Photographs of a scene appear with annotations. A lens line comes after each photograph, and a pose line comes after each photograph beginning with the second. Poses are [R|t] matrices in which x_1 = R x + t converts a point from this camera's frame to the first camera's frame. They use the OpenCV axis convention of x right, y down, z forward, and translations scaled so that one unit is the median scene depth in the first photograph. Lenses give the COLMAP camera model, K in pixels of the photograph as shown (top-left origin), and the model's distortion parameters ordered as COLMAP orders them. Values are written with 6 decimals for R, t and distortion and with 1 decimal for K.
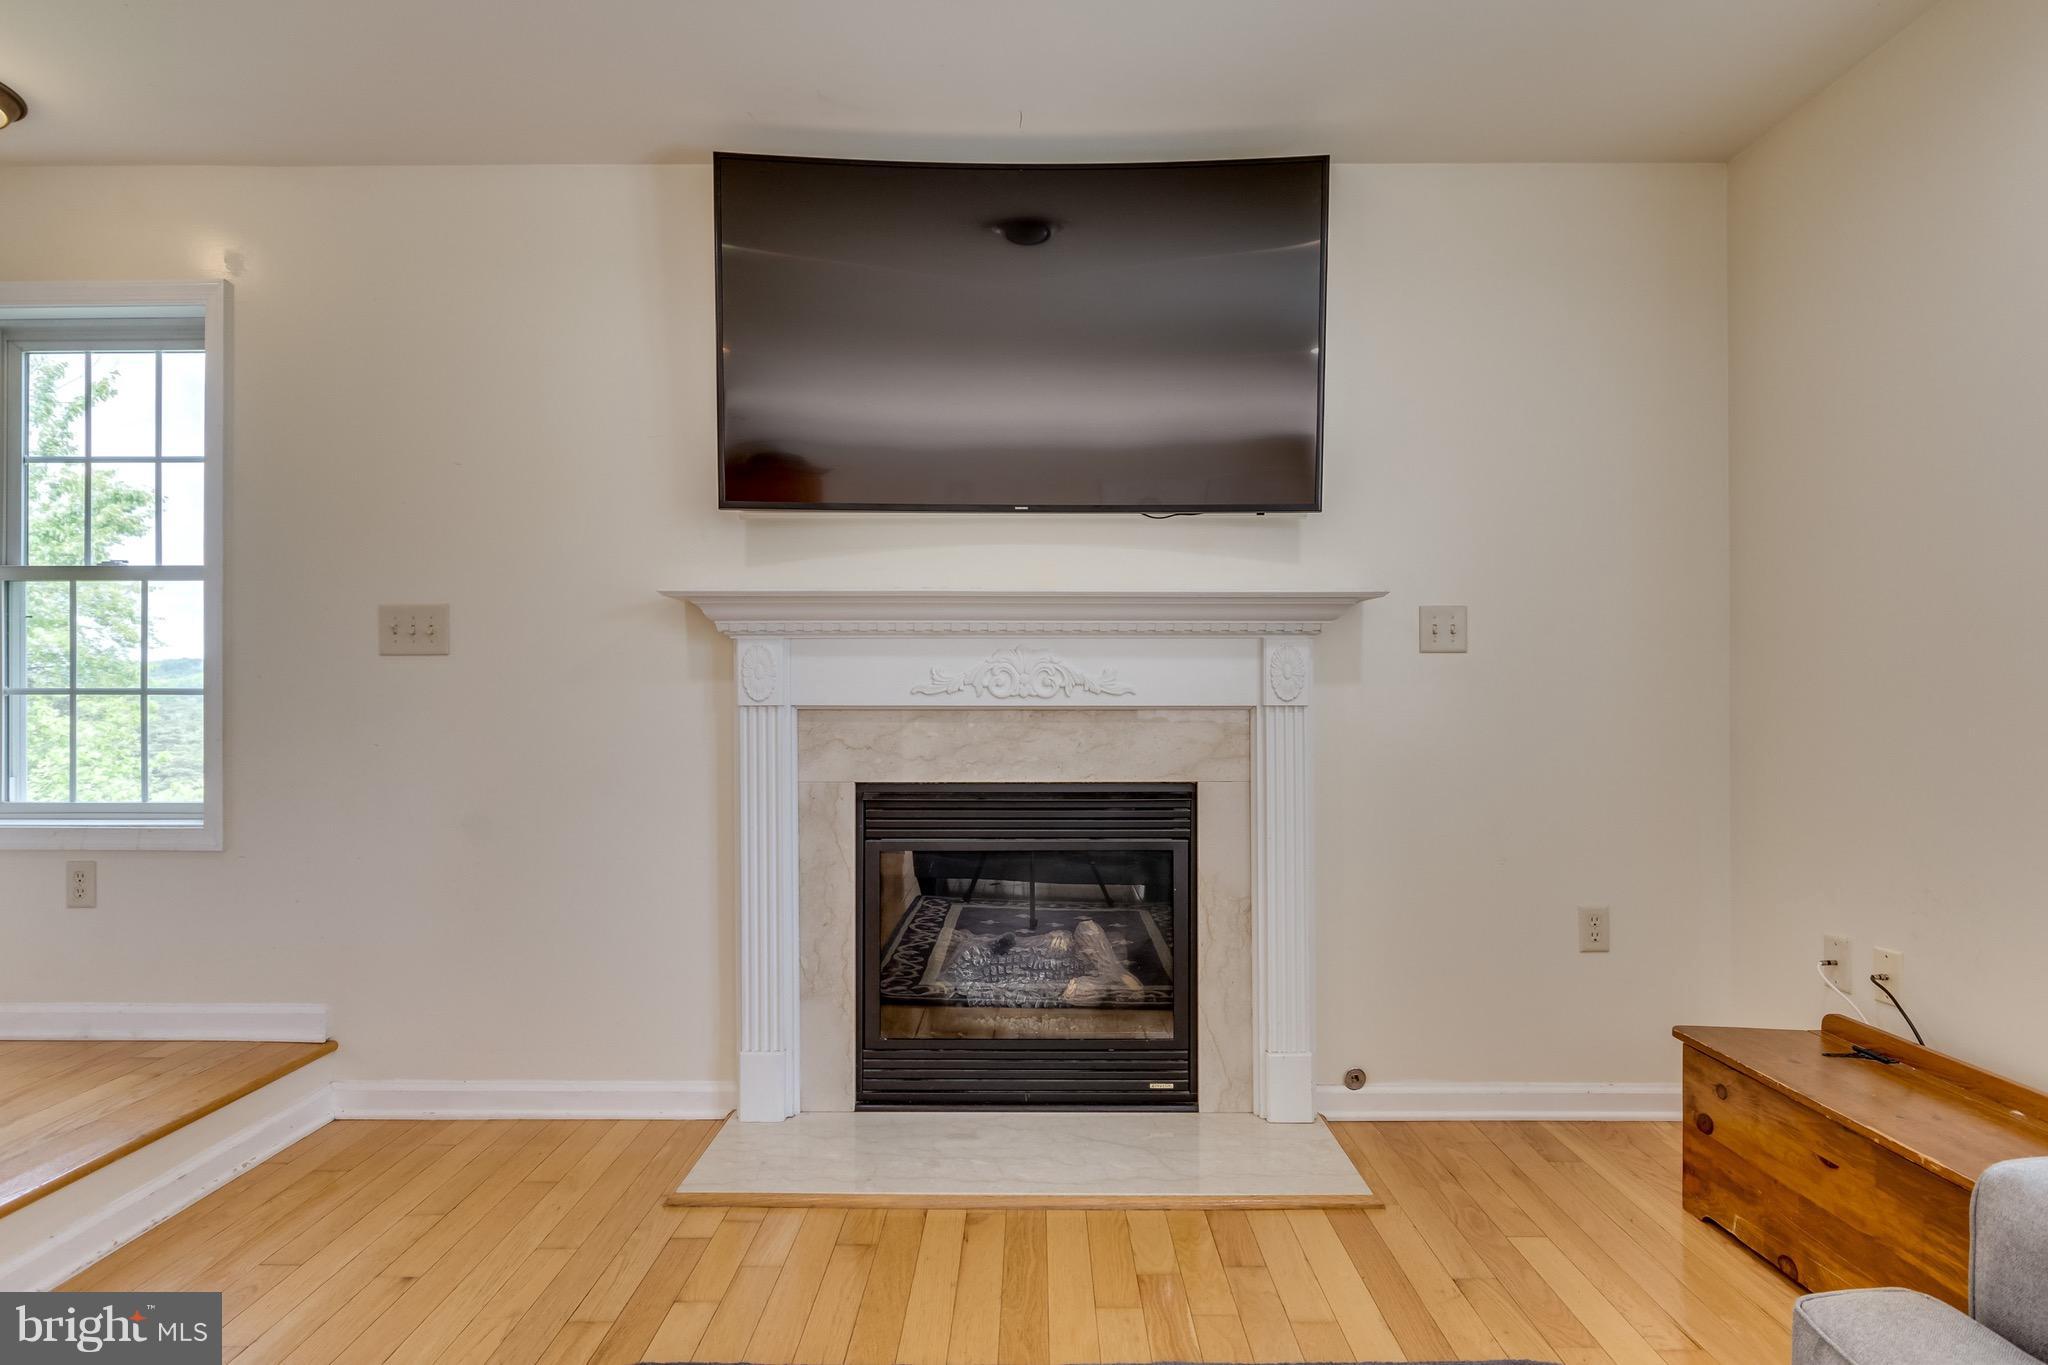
lens RADIAL K [[1059.5, 0, 1021.2], [0, 1059.5, 690.4], [0, 0, 1]] dist [0.000776, -0.000062]
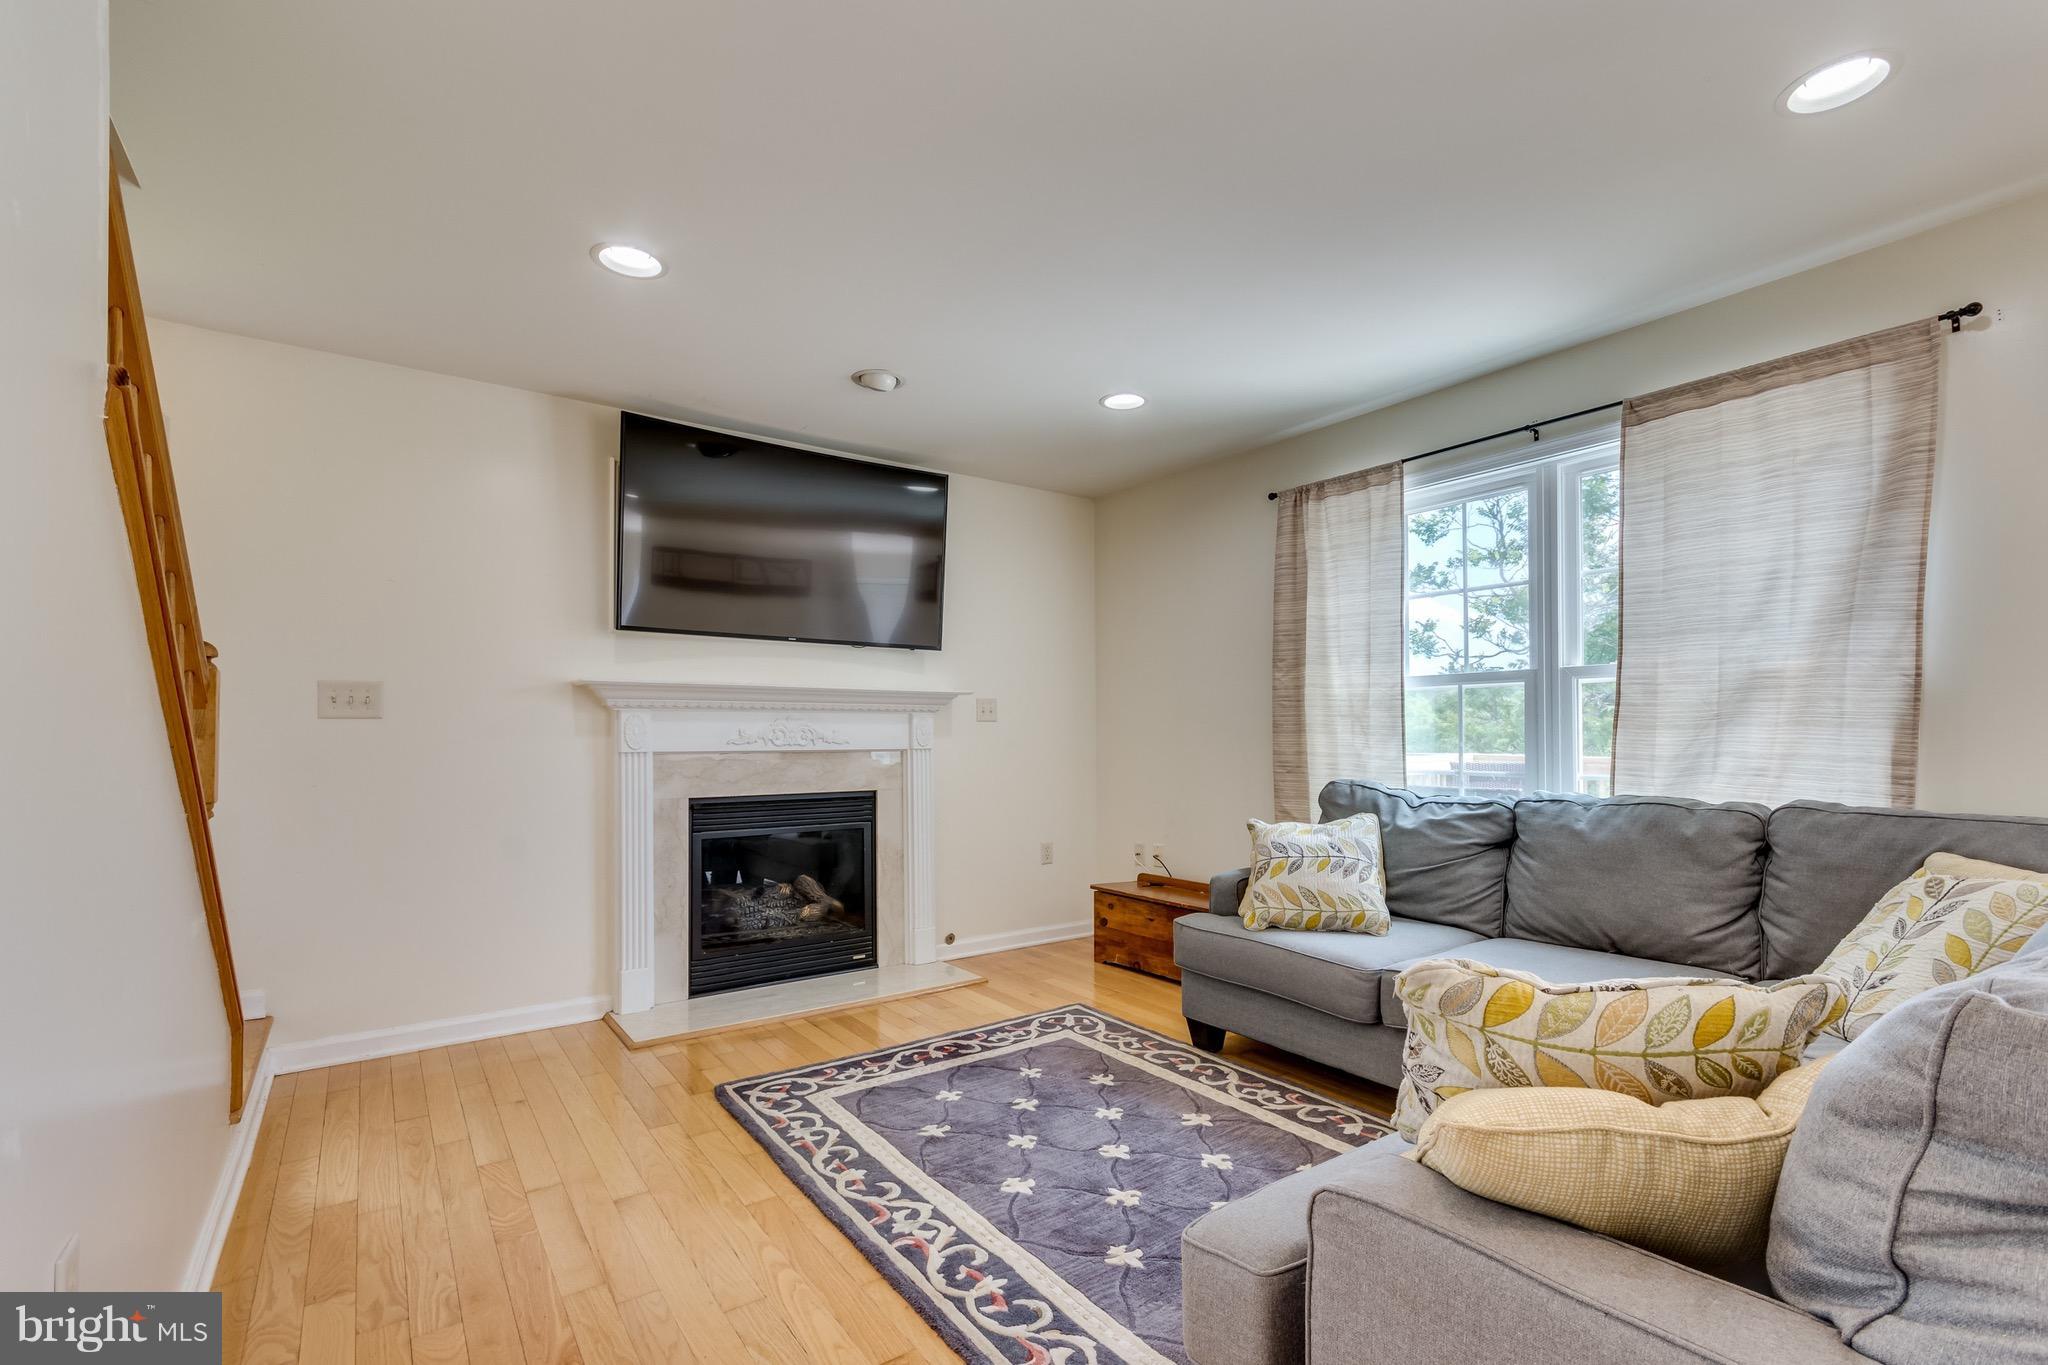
lens RADIAL K [[907.8, 0, 1023.2], [0, 907.8, 721.9], [0, 0, 1]] dist [-0.000880, -0.000075]
pose [[0.811183, 0.006398, 0.584758, -0.569768], [0.001658, 0.999911, -0.013241, -0.012303], [-0.584790, 0.011710, 0.811100, -0.453577]]
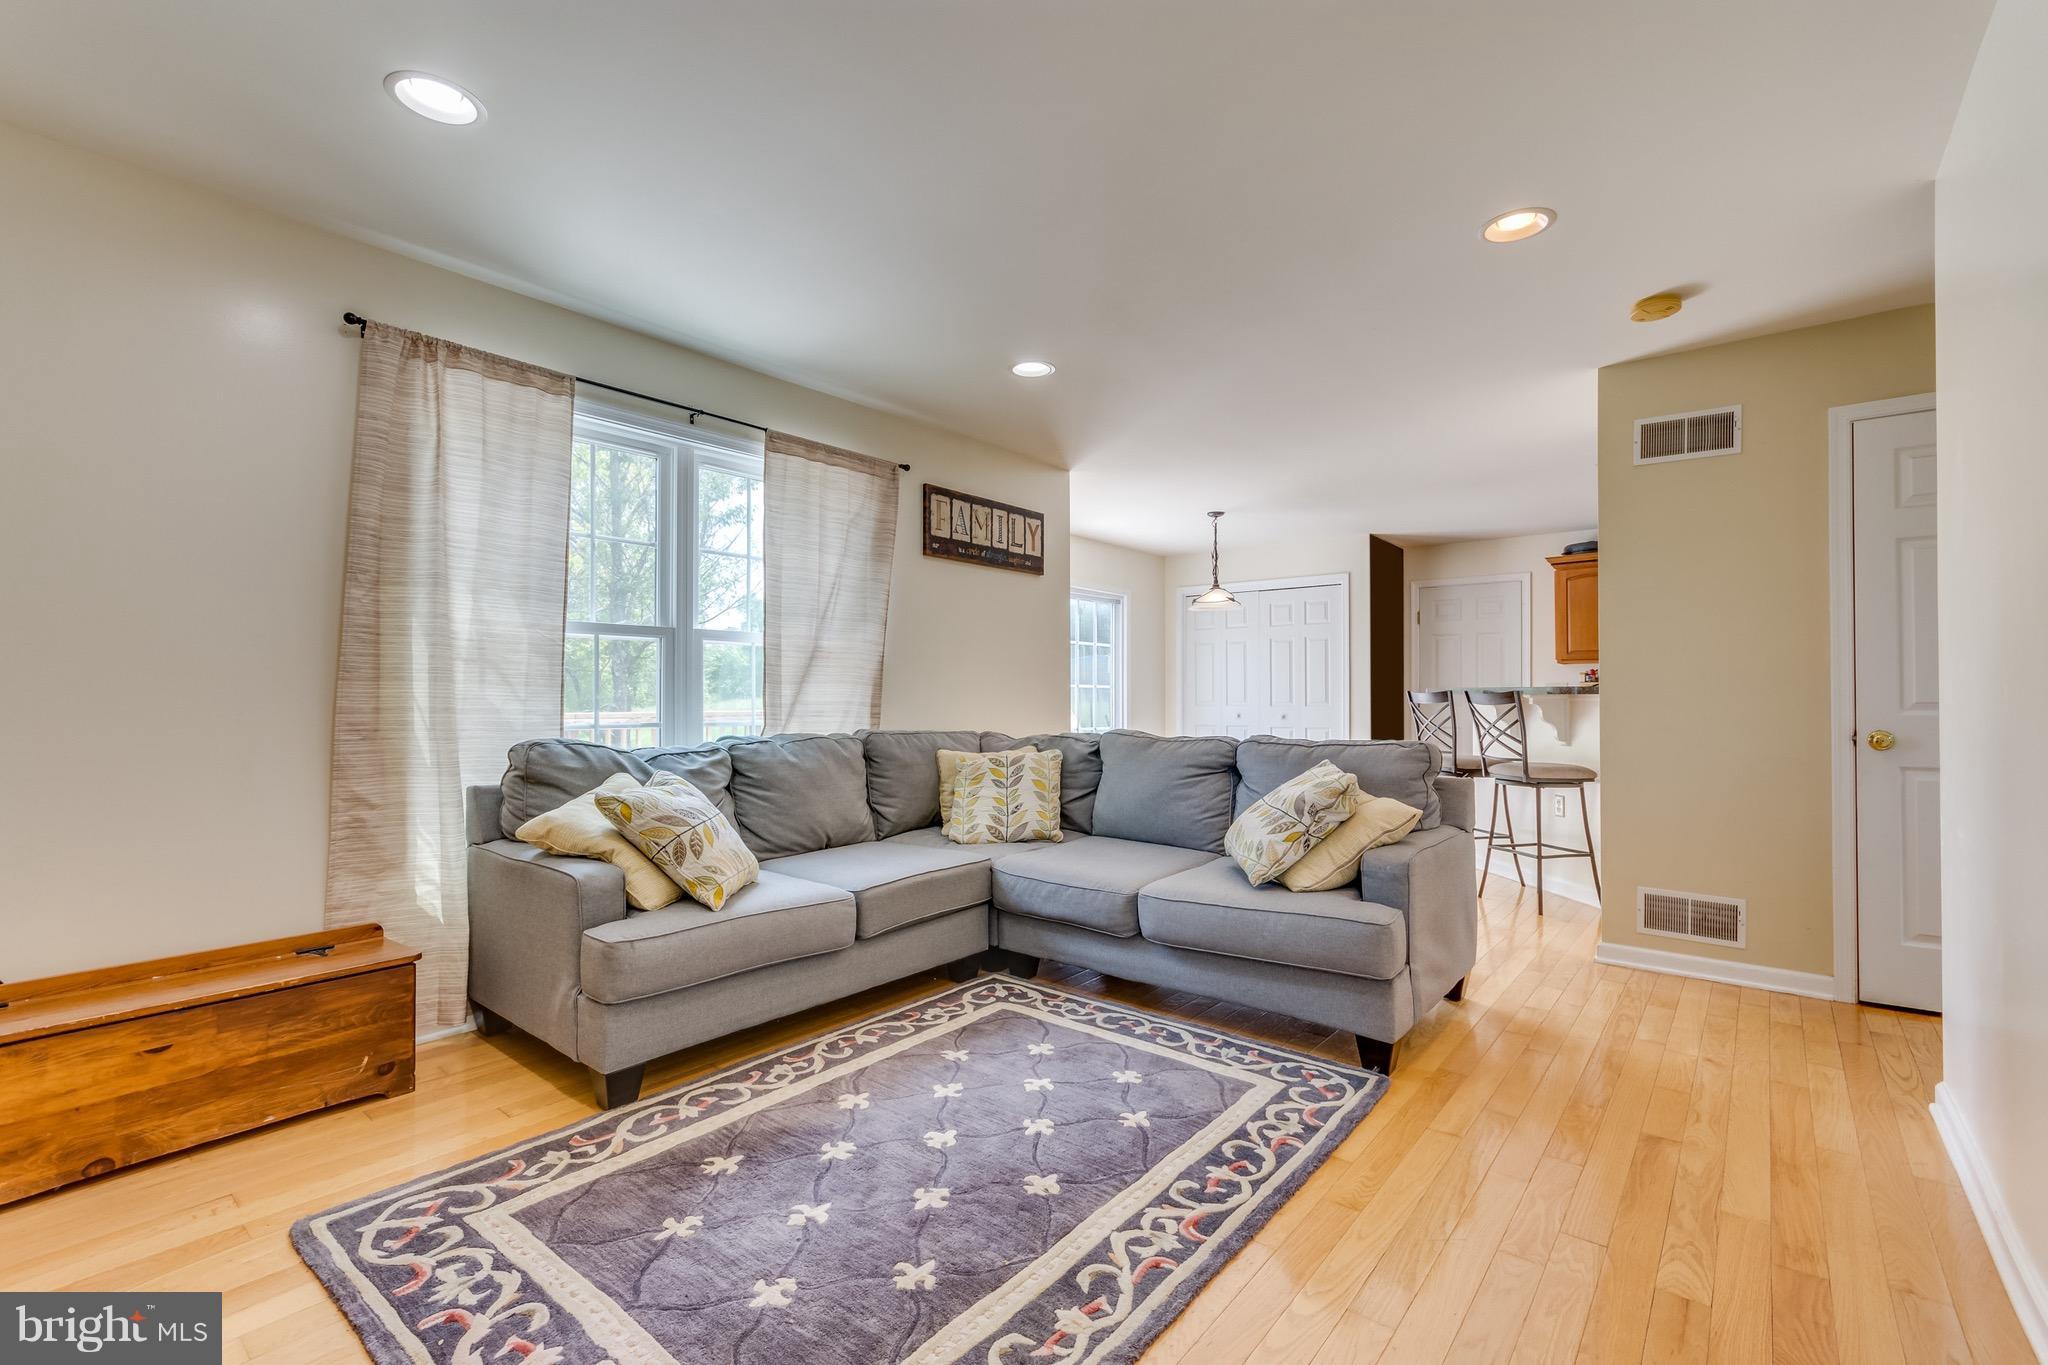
lens RADIAL K [[898.8, 0, 1027.6], [0, 898.8, 690.9], [0, 0, 1]] dist [-0.000554, 0.000056]
pose [[-0.775442, 0.005019, 0.631398, -0.538760], [-0.001148, 0.999956, -0.009358, 0.006636], [-0.631417, -0.007982, -0.775402, 0.816678]]
